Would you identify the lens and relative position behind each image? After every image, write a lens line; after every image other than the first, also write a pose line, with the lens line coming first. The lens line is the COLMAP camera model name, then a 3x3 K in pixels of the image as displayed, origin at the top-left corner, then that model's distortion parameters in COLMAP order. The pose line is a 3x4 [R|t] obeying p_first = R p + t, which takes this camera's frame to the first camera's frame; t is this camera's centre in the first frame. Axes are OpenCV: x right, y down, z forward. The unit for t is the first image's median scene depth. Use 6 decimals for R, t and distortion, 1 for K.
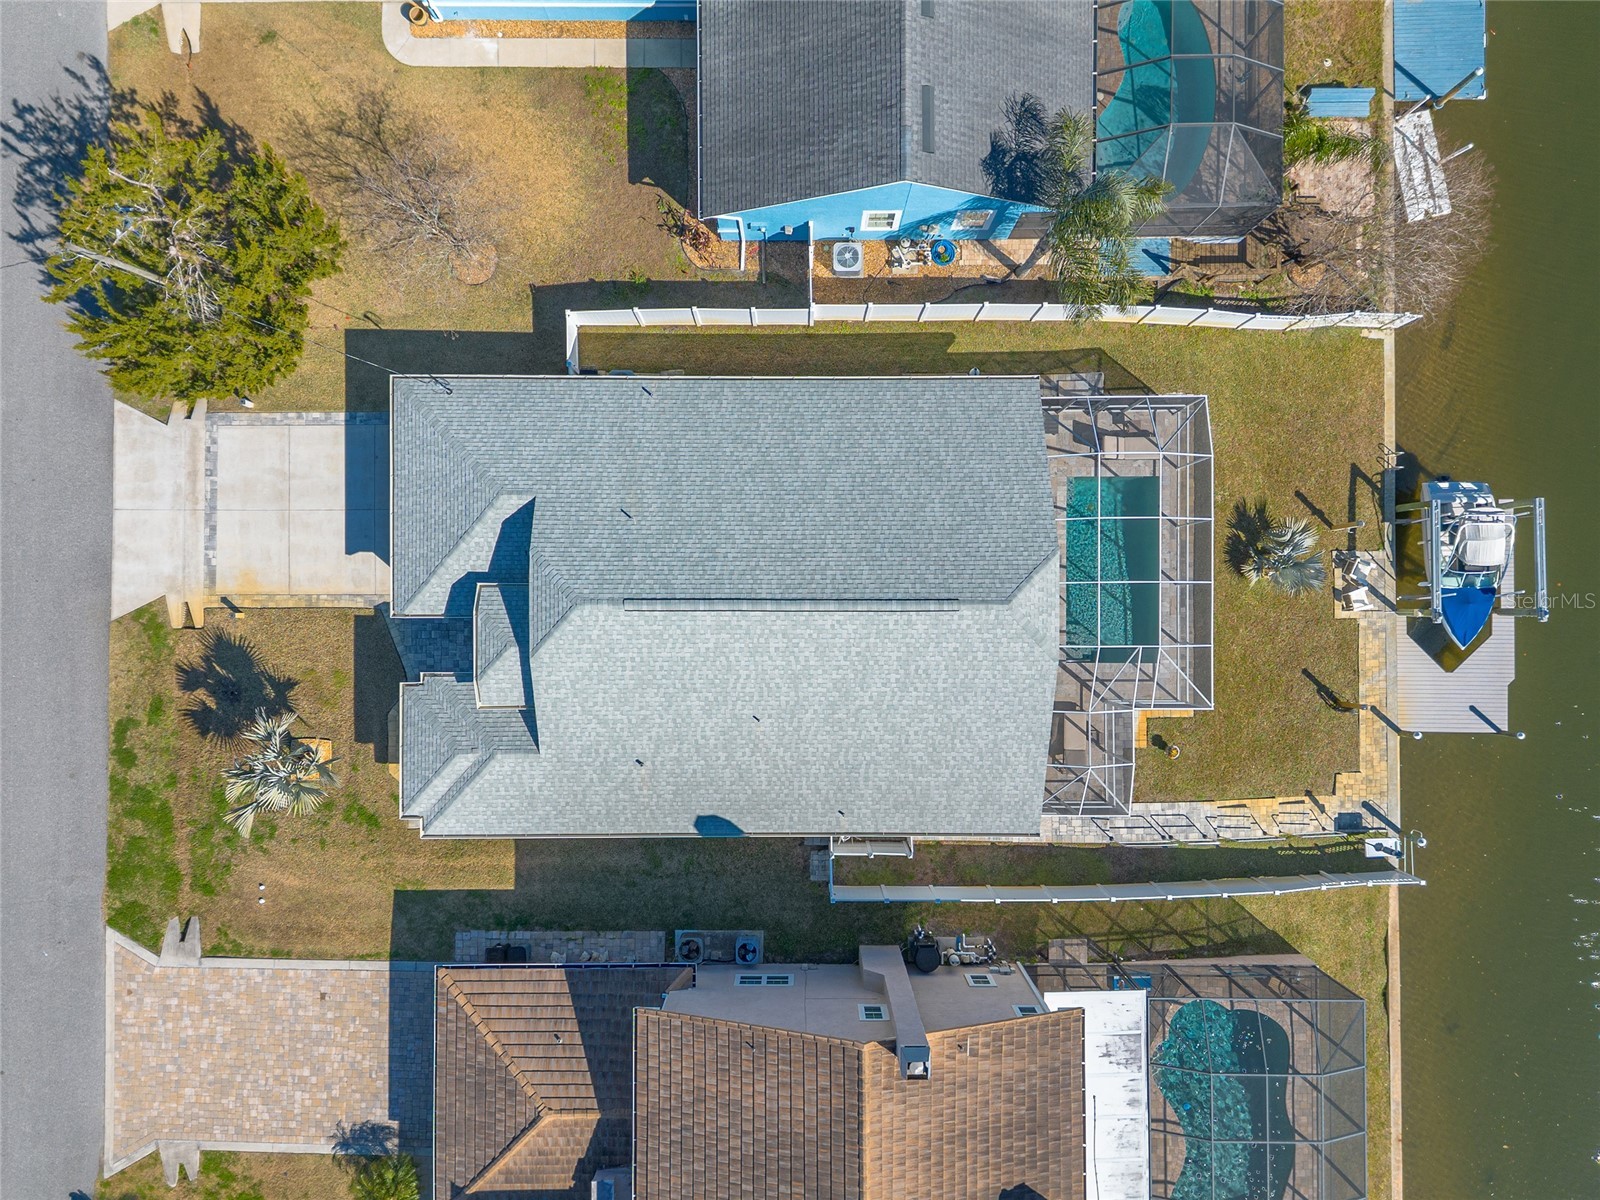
lens RADIAL K [[1122.2, 0, 795.8], [0, 1122.2, 607.5], [0, 0, 1]] dist [0.076713, -0.073247]
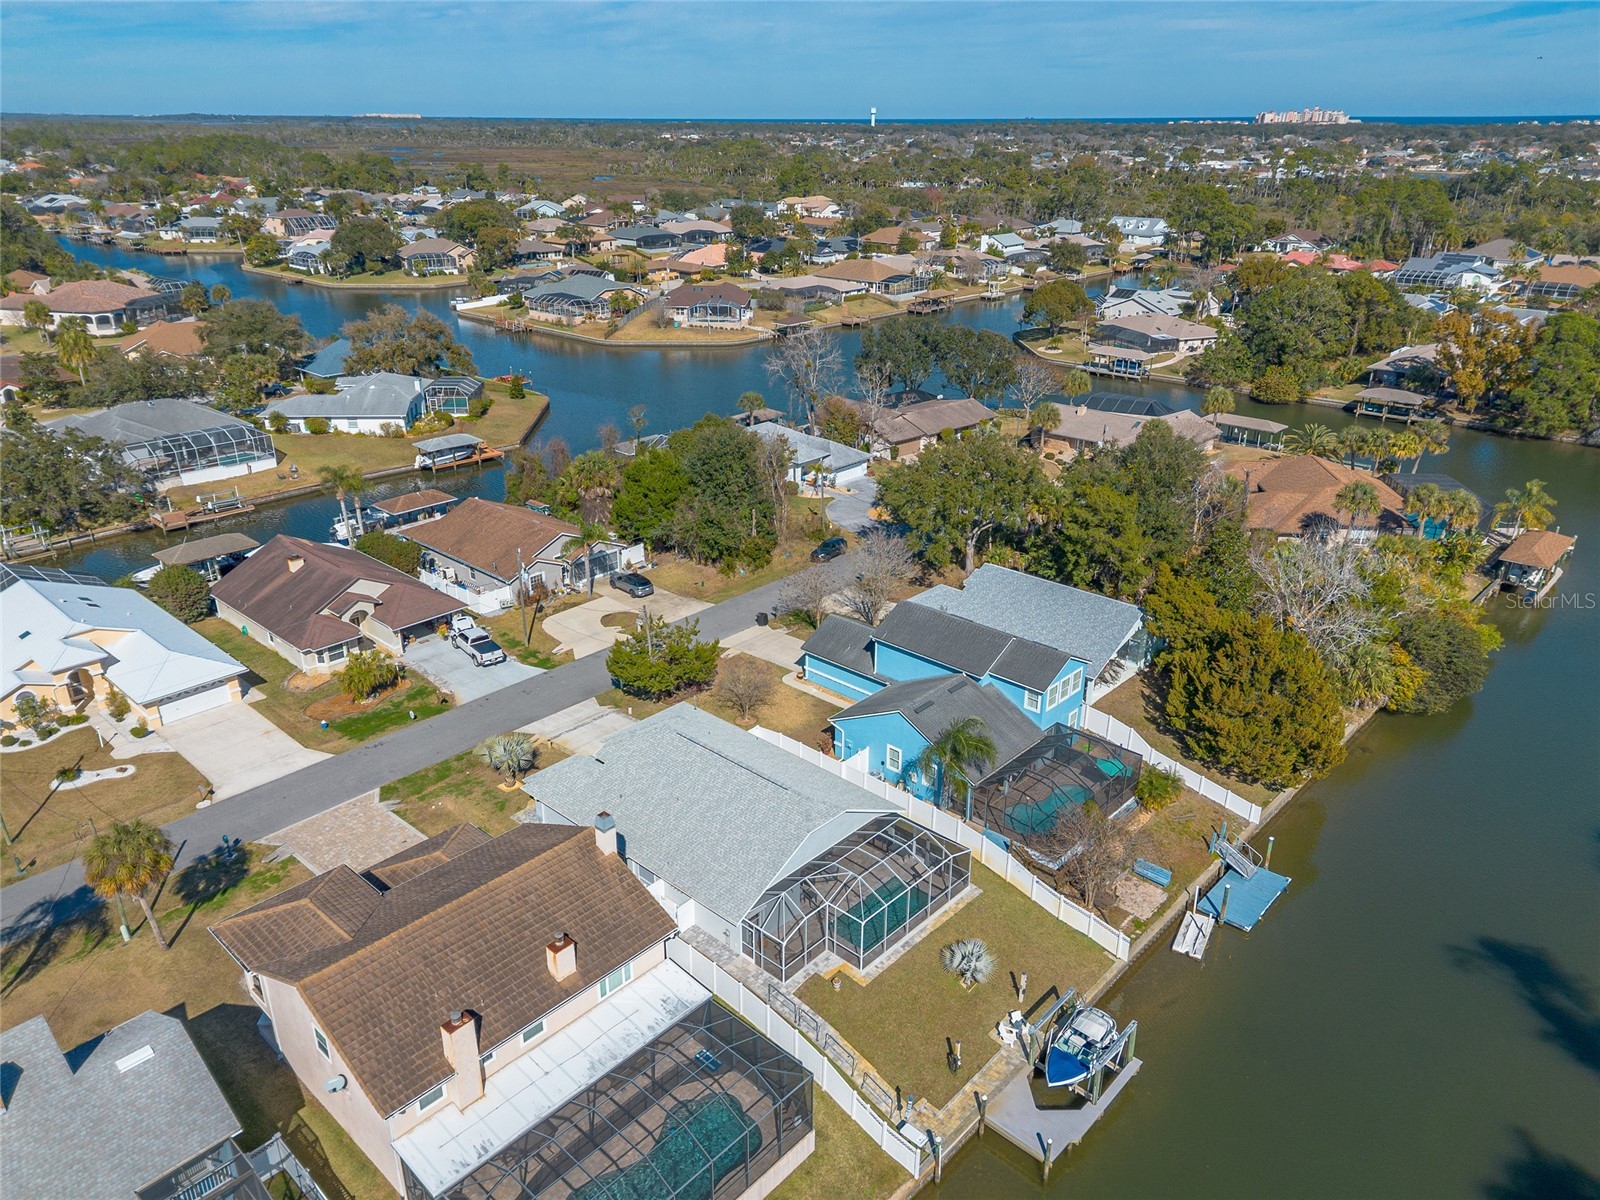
lens RADIAL K [[1122.2, 0, 795.8], [0, 1122.2, 607.5], [0, 0, 1]] dist [0.076713, -0.073247]
pose [[0.731707, 0.272632, -0.624722, 1.091352], [-0.681617, 0.294845, -0.669675, 1.024610], [0.001621, 0.915827, 0.401570, -0.085886]]
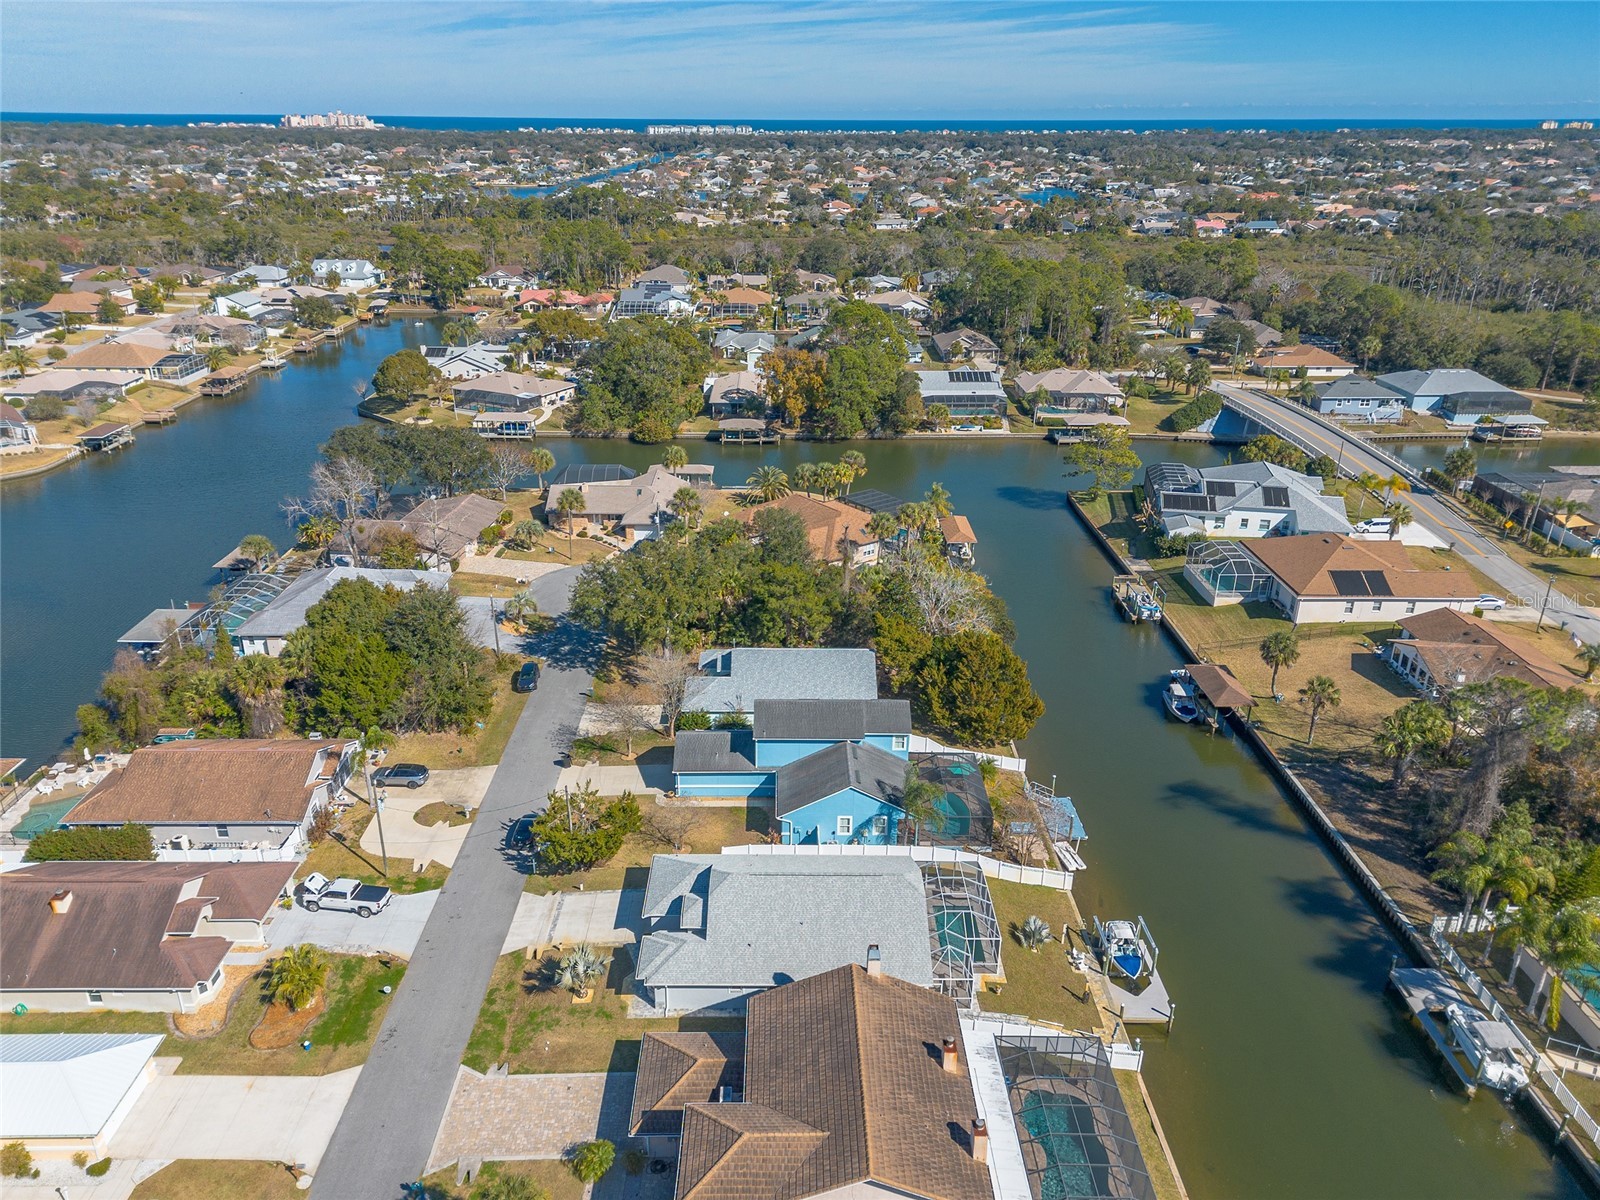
lens RADIAL K [[1137.6, 0, 774.8], [0, 1137.6, 600.4], [0, 0, 1]] dist [0.057700, -0.042172]
pose [[0.999975, 0.005258, -0.004726, -0.071443], [-0.006417, 0.394303, -0.918958, 1.749859], [-0.002969, 0.918966, 0.394326, -0.479539]]
